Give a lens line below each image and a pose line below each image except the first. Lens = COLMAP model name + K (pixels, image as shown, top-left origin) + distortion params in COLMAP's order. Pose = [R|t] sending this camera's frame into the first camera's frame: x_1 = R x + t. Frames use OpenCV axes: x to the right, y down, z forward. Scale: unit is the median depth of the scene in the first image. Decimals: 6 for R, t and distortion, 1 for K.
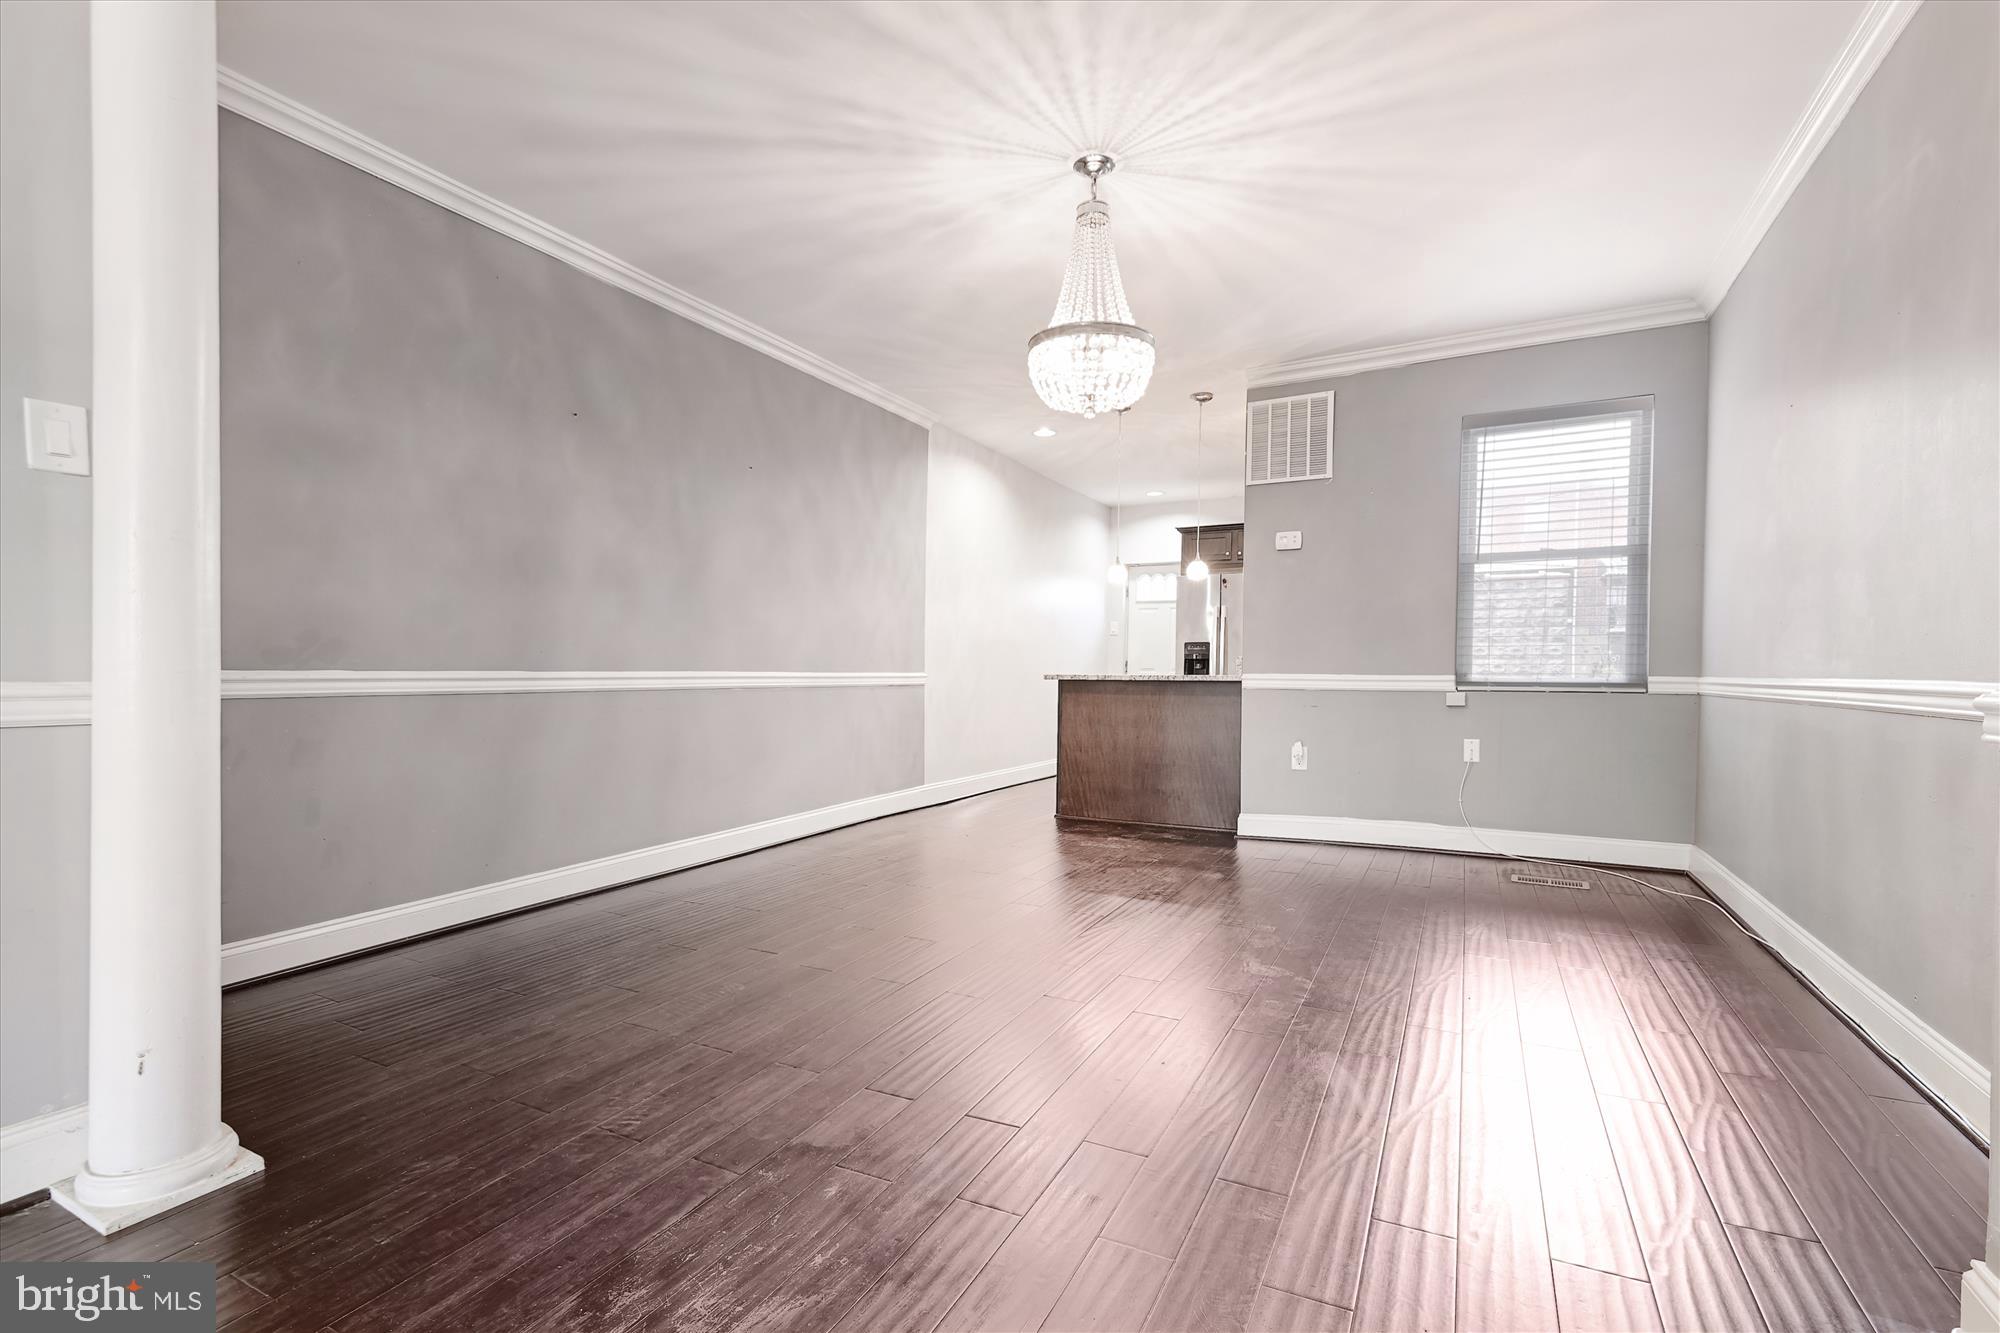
lens RADIAL K [[920.6, 0, 980.7], [0, 920.6, 700.7], [0, 0, 1]] dist [0.023202, -0.000171]
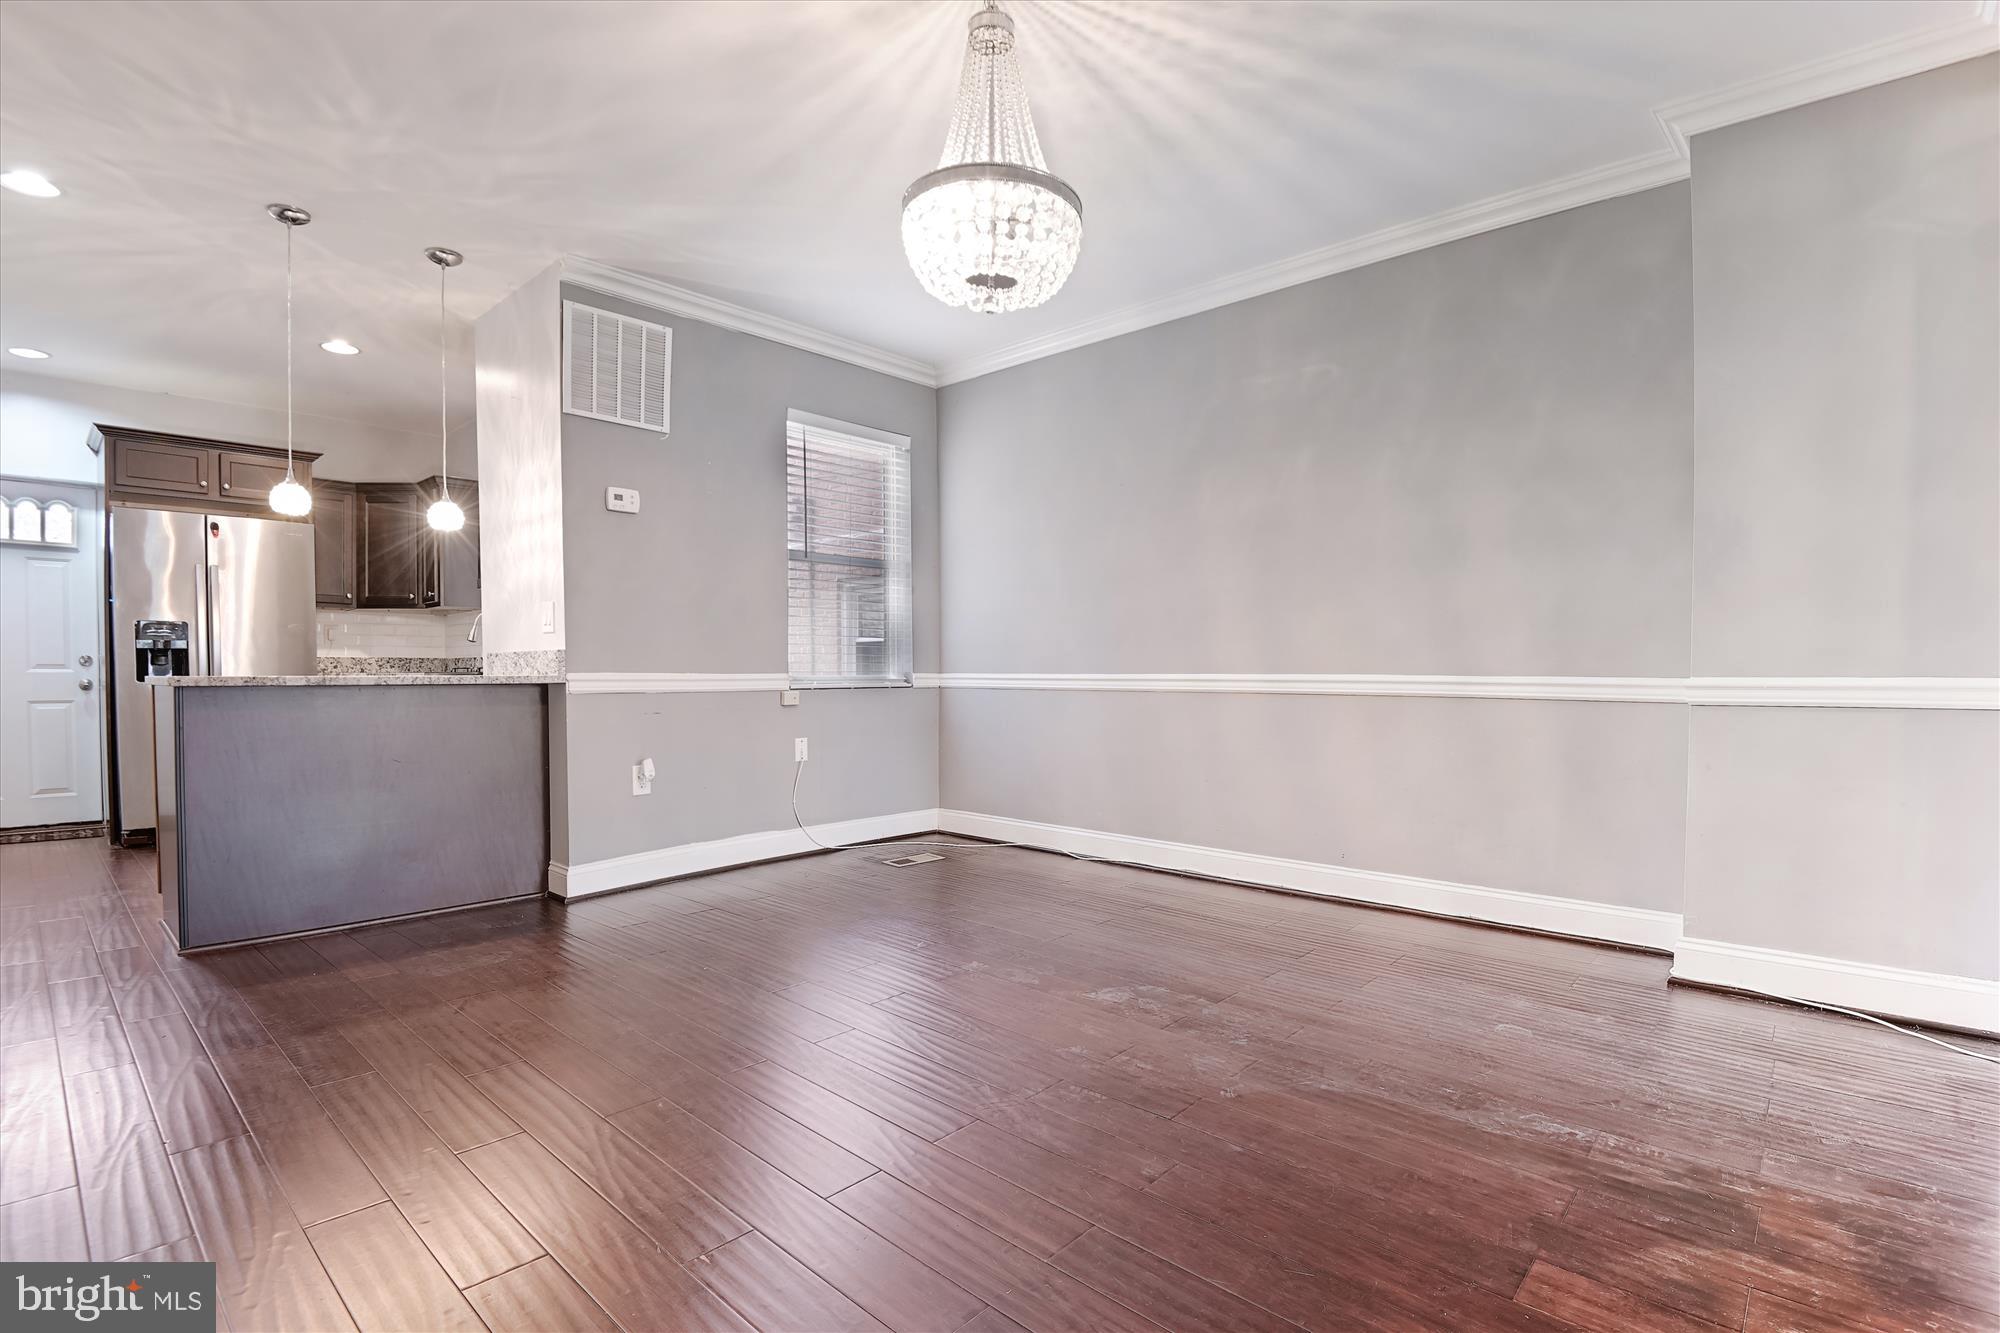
lens RADIAL K [[945.6, 0, 1001.6], [0, 945.6, 686.6], [0, 0, 1]] dist [0.000752, 0.000011]
pose [[0.252683, -0.018246, 0.967377, -0.358568], [0.035926, 0.999310, 0.009464, -0.013958], [-0.966882, 0.032362, 0.253164, 0.505515]]
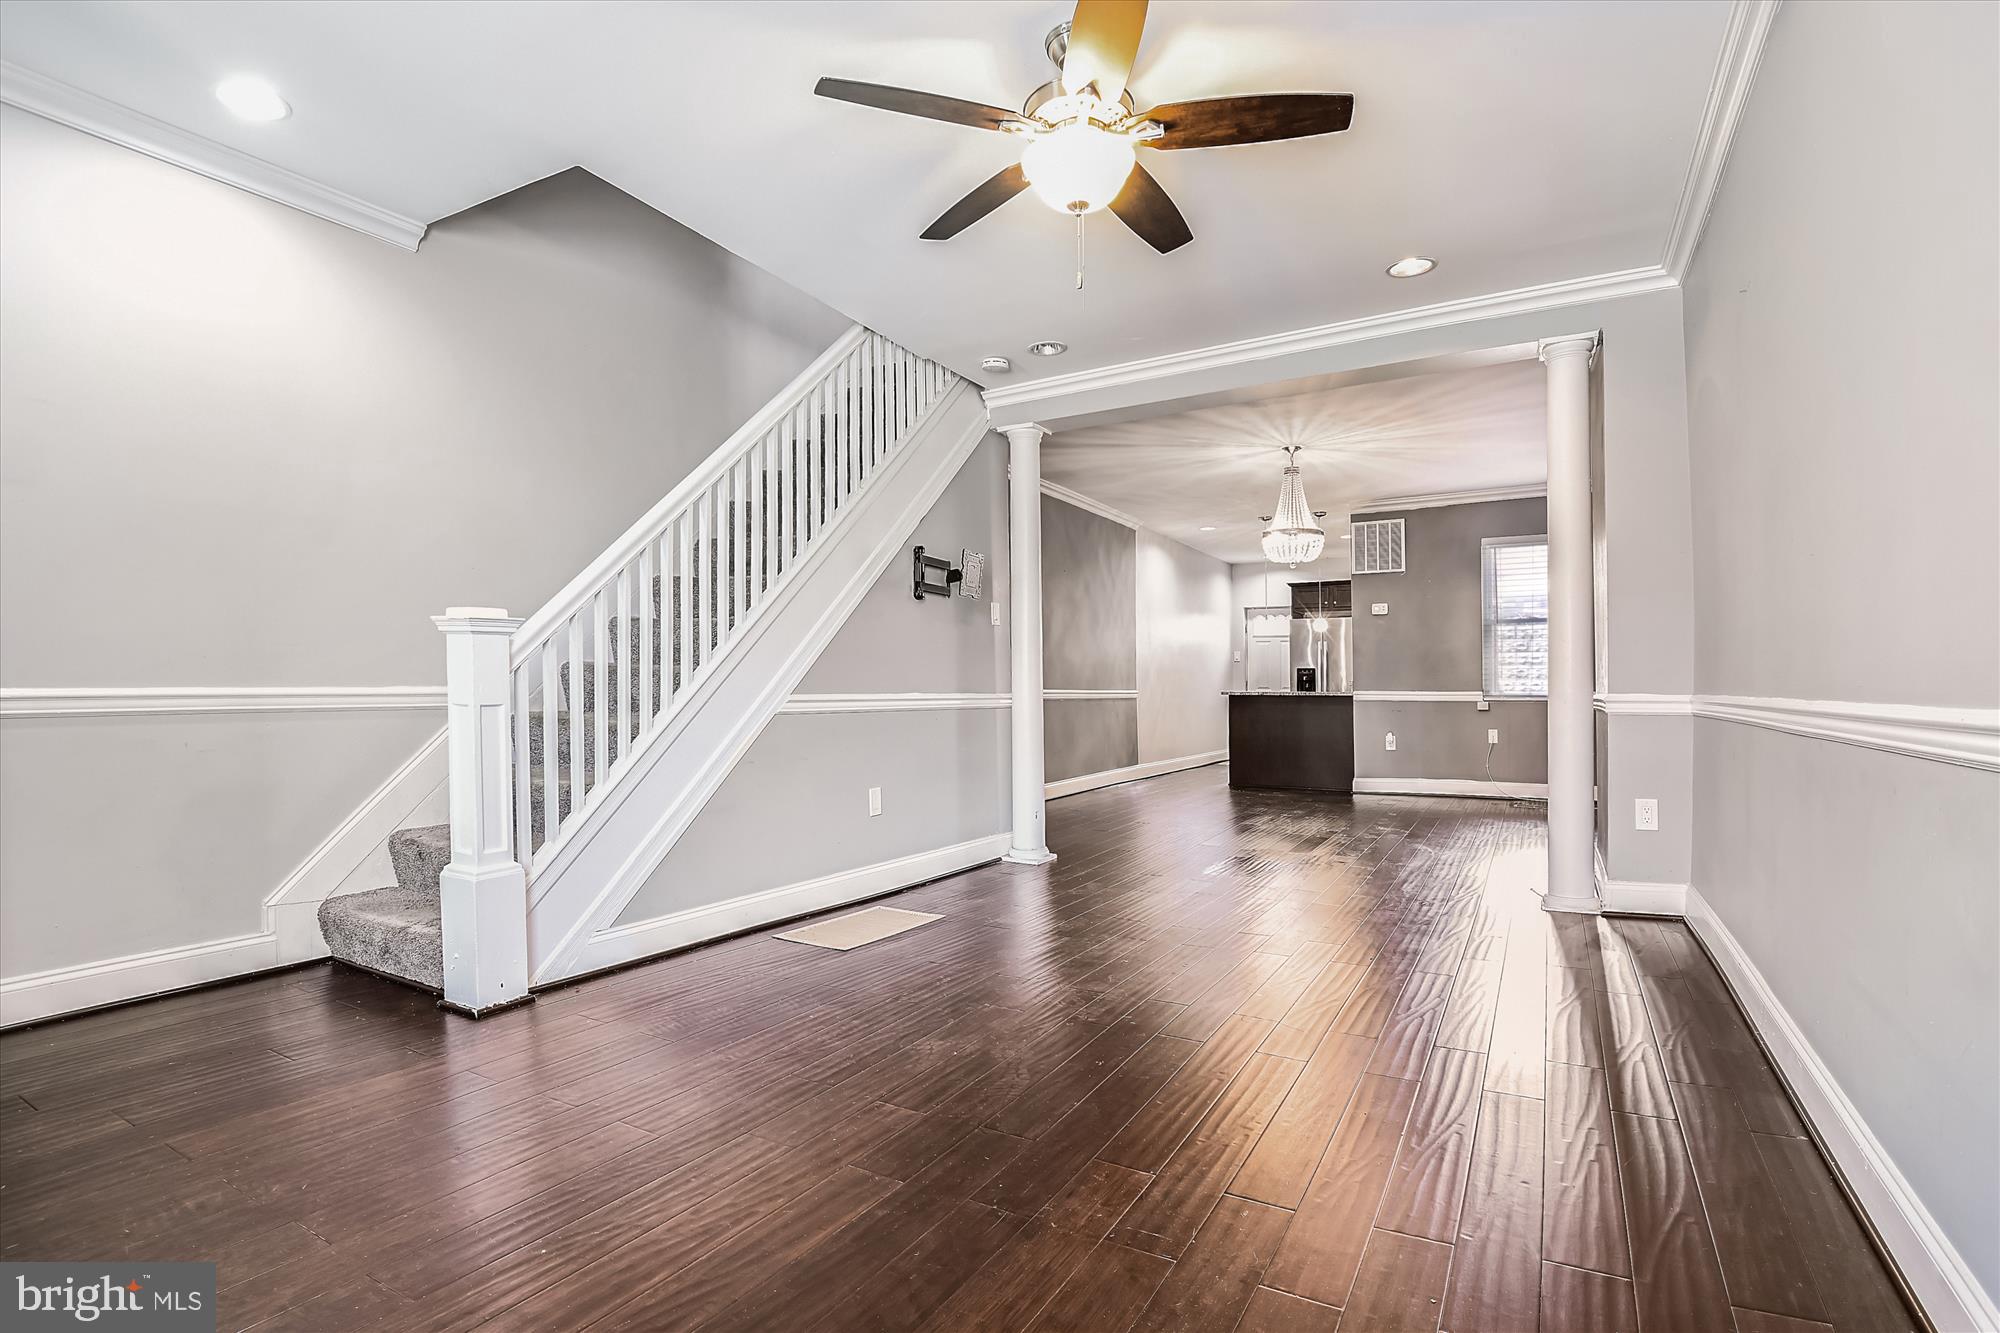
lens RADIAL K [[982.4, 0, 1000.0], [0, 982.4, 666.5], [0, 0, 1]] dist [0.000133, 0.000040]
pose [[0.999836, -0.002133, -0.017988, -0.301728], [0.001135, 0.998468, -0.055319, 0.022864], [0.018078, 0.055290, 0.998307, -0.728079]]
